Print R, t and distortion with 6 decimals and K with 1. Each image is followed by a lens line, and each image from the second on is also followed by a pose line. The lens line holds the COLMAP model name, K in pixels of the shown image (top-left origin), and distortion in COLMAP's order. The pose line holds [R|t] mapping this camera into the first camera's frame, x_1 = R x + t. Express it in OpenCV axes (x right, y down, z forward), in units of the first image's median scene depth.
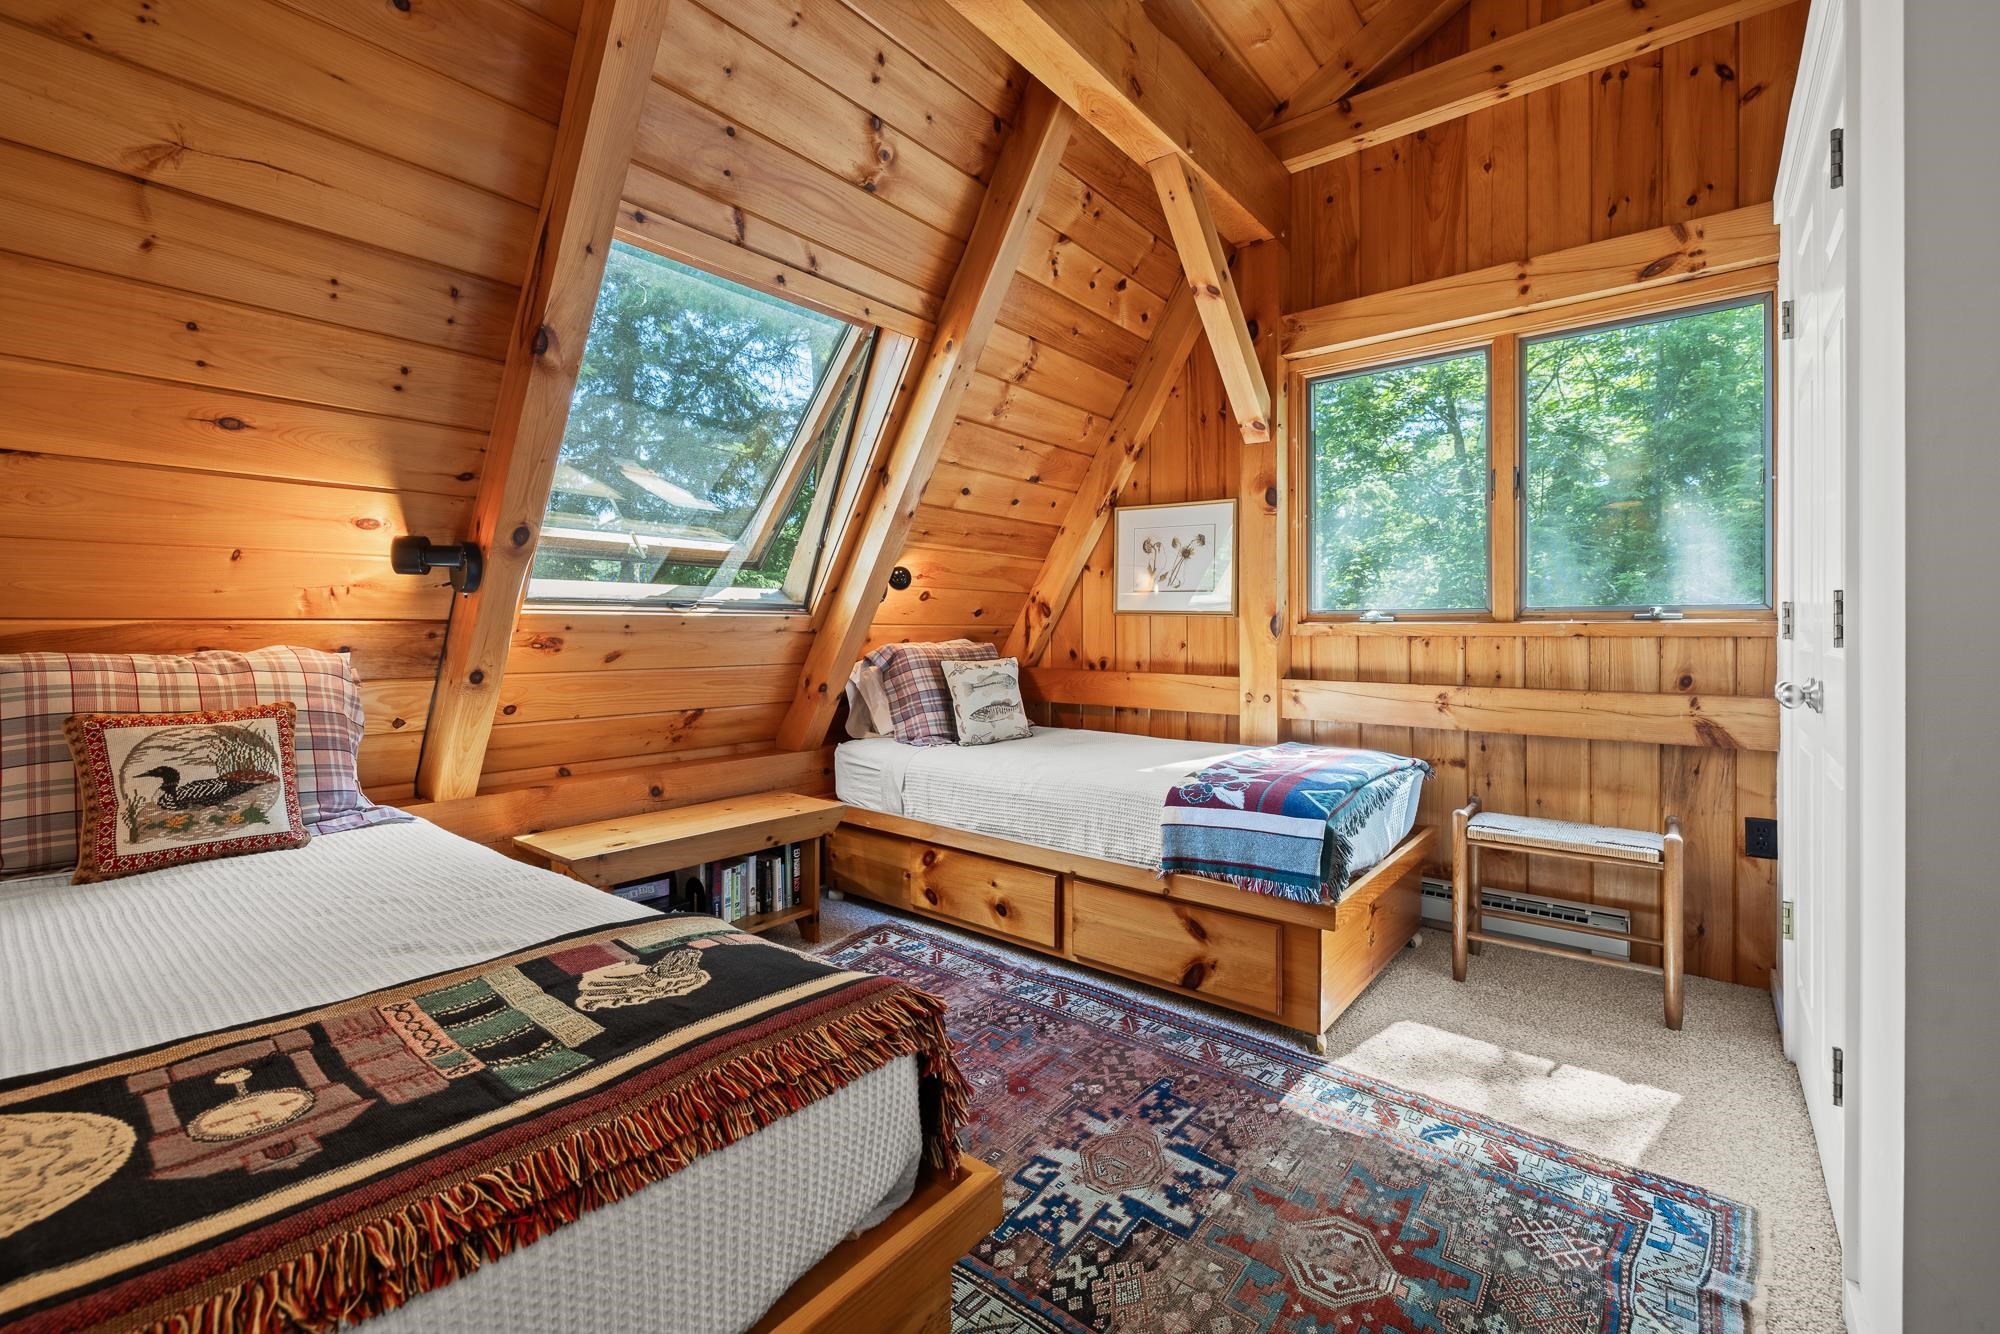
lens RADIAL K [[851.7, 0, 997.0], [0, 851.7, 635.1], [0, 0, 1]] dist [-0.001395, -0.000389]
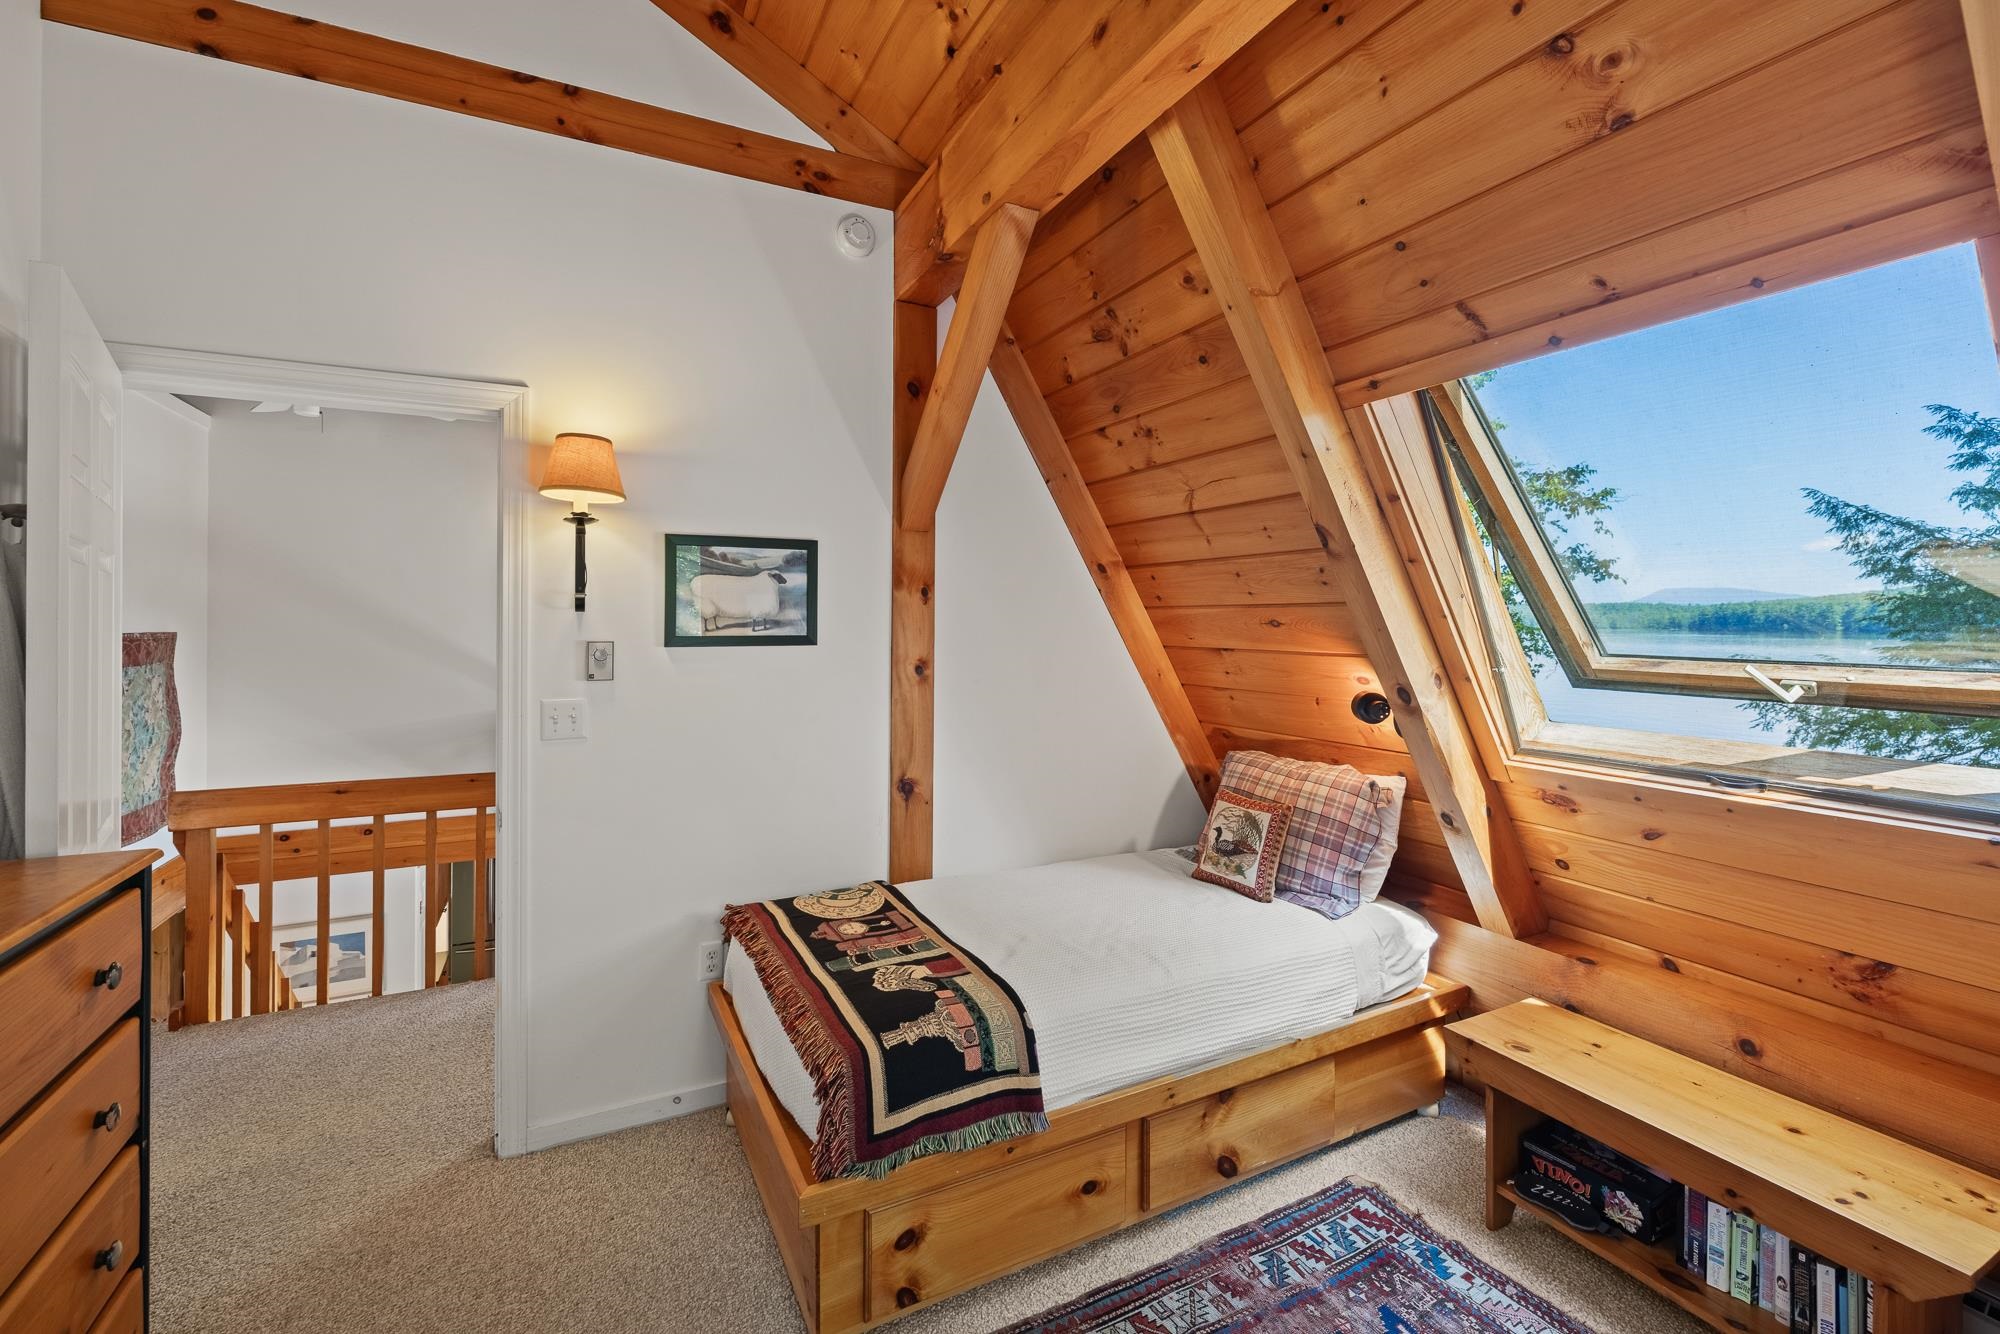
lens RADIAL K [[851.7, 0, 997.0], [0, 851.7, 635.1], [0, 0, 1]] dist [-0.001395, -0.000389]
pose [[-0.405505, 0.016576, -0.913942, 0.994195], [-0.010054, 0.999694, 0.022592, -0.337162], [0.914037, 0.018350, -0.405215, 1.532285]]
